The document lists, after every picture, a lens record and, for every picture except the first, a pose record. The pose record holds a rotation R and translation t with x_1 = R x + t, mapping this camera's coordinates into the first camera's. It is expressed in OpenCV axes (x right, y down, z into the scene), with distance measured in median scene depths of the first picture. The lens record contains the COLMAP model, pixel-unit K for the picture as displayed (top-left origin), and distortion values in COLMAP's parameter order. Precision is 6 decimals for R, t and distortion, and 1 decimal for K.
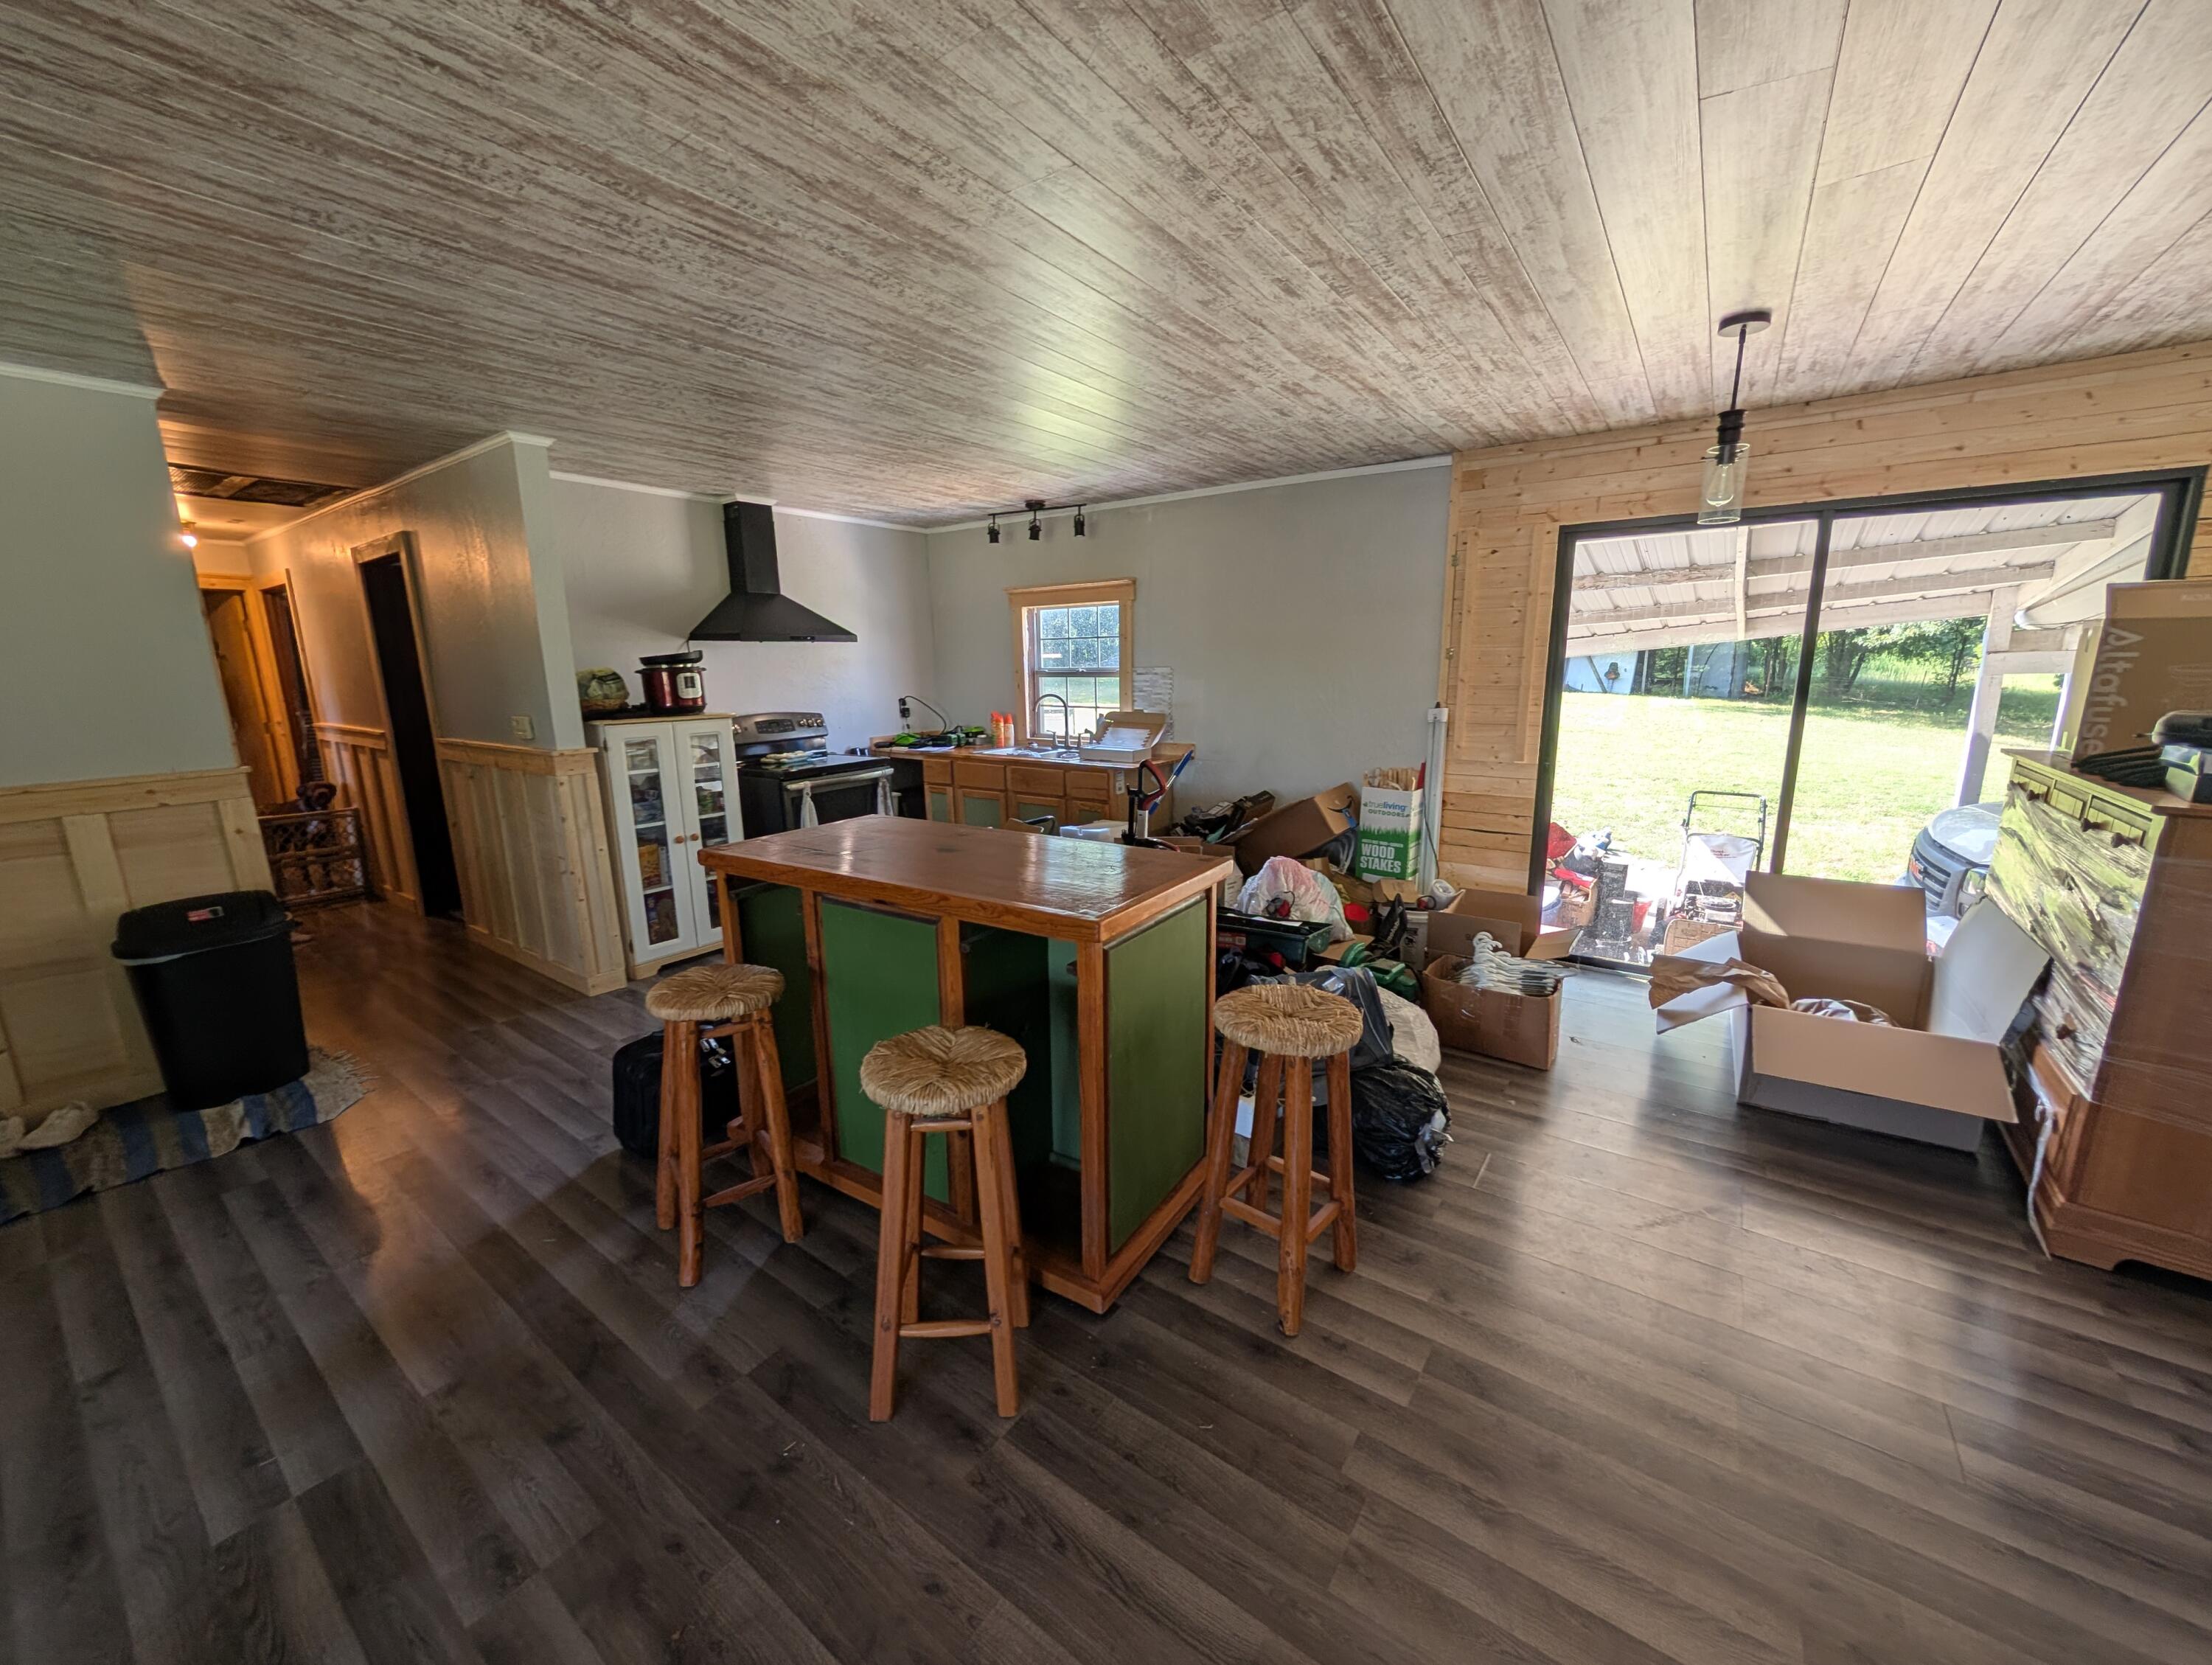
lens RADIAL K [[833.0, 0, 1106.0], [0, 833.0, 832.5], [0, 0, 1]] dist [0.000798, 0.000084]
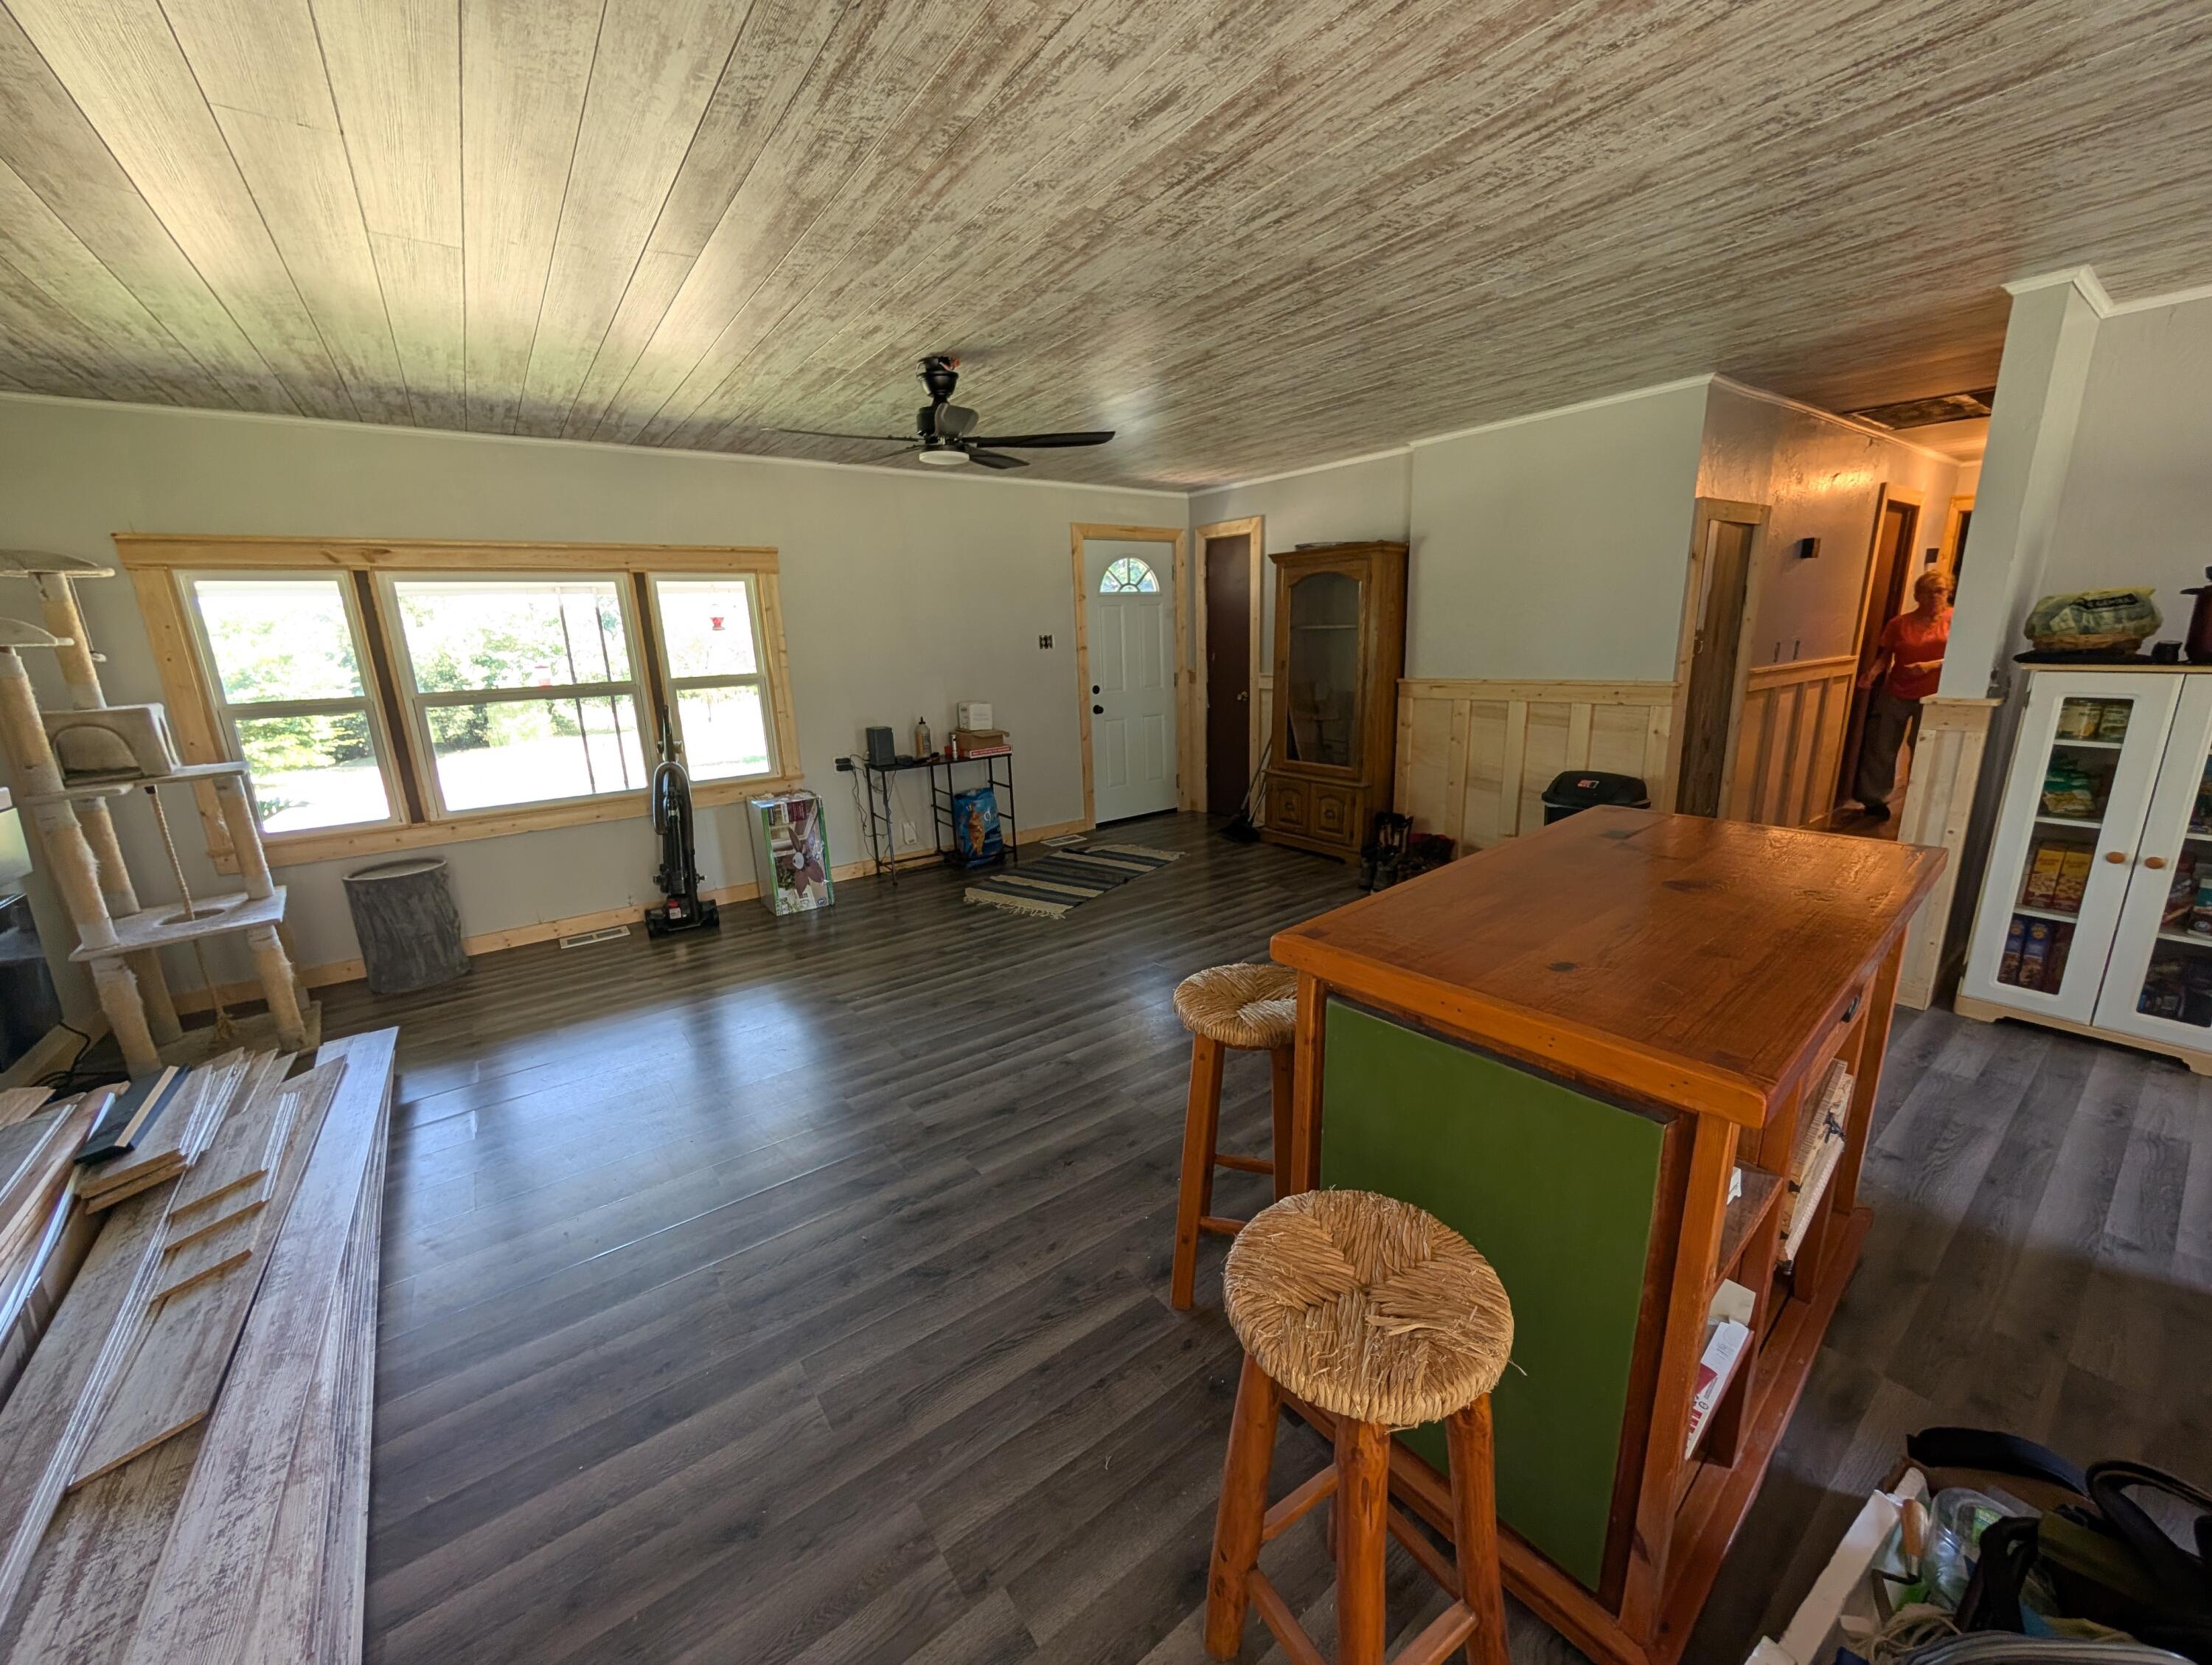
lens RADIAL K [[833.0, 0, 1106.0], [0, 833.0, 832.5], [0, 0, 1]] dist [0.000798, 0.000084]
pose [[-0.297981, 0.249143, -0.921485, 0.548909], [-0.154539, 0.940013, 0.304126, -0.150625], [0.941979, 0.233029, -0.241604, 0.733555]]
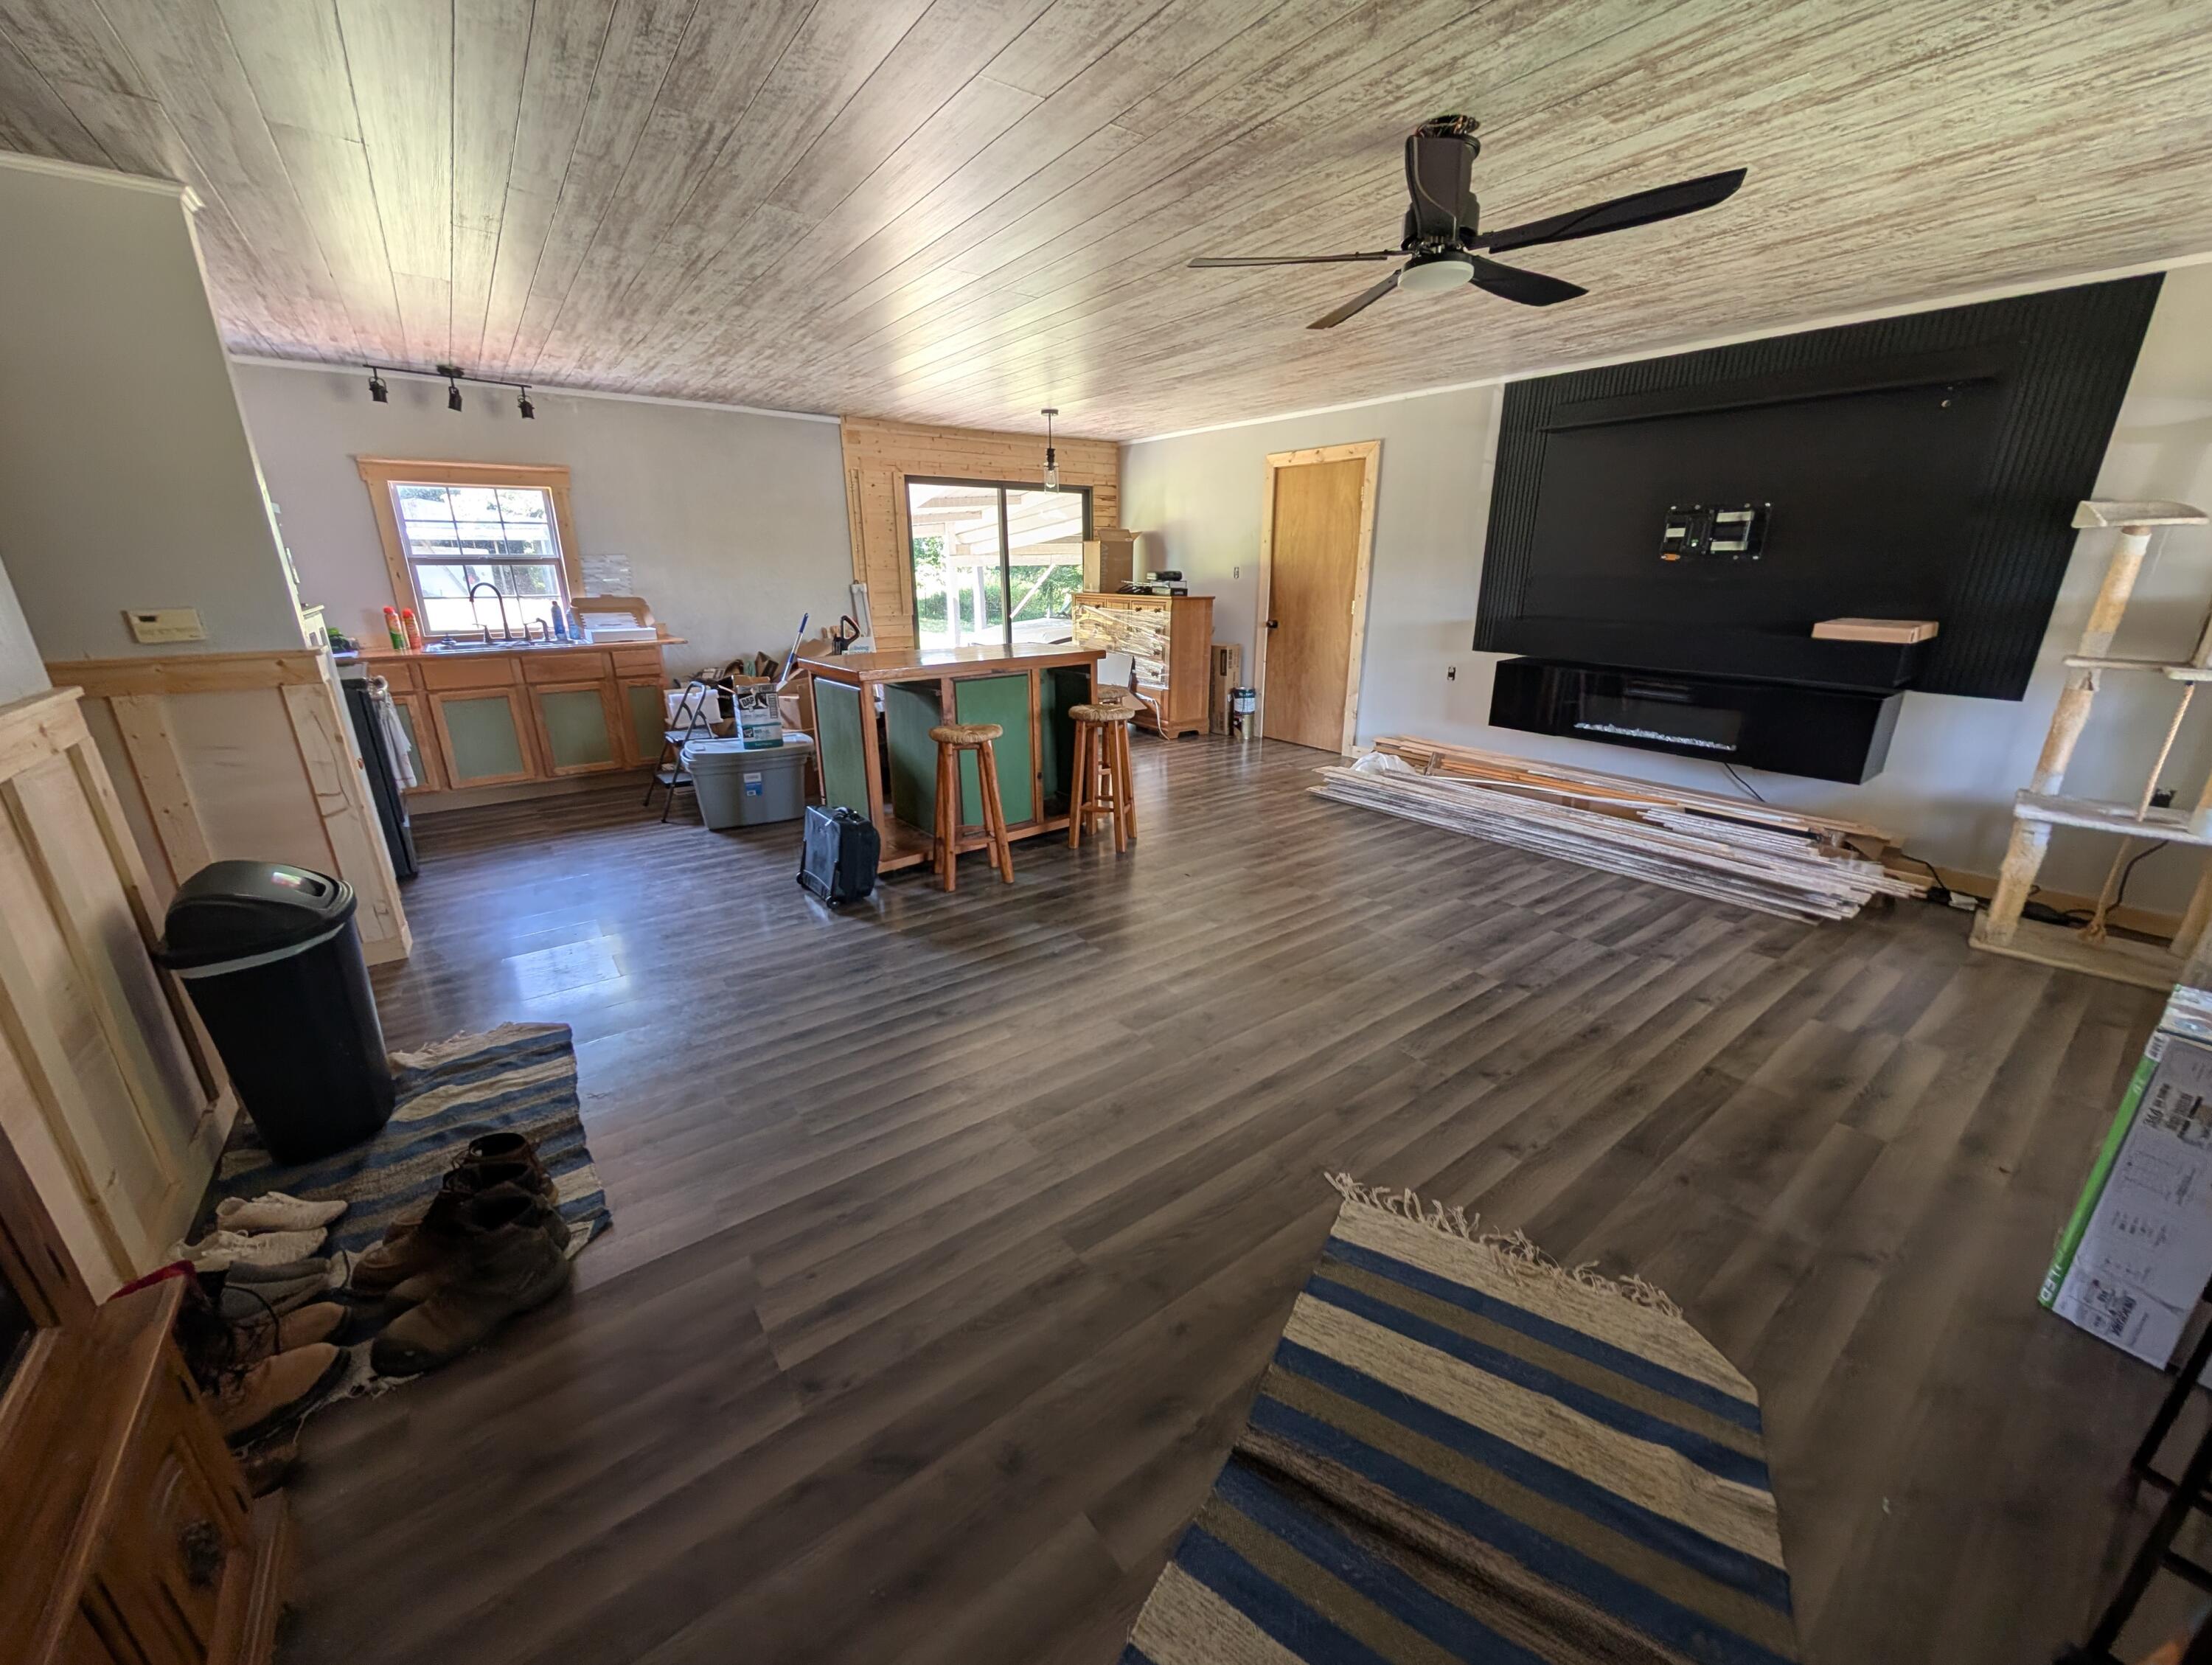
lens RADIAL K [[833.0, 0, 1106.0], [0, 833.0, 832.5], [0, 0, 1]] dist [0.000798, 0.000084]
pose [[0.298258, -0.284301, 0.911161, -1.821093], [0.187056, 0.953509, 0.236284, 0.026118], [-0.935976, 0.099965, 0.337572, 0.132714]]
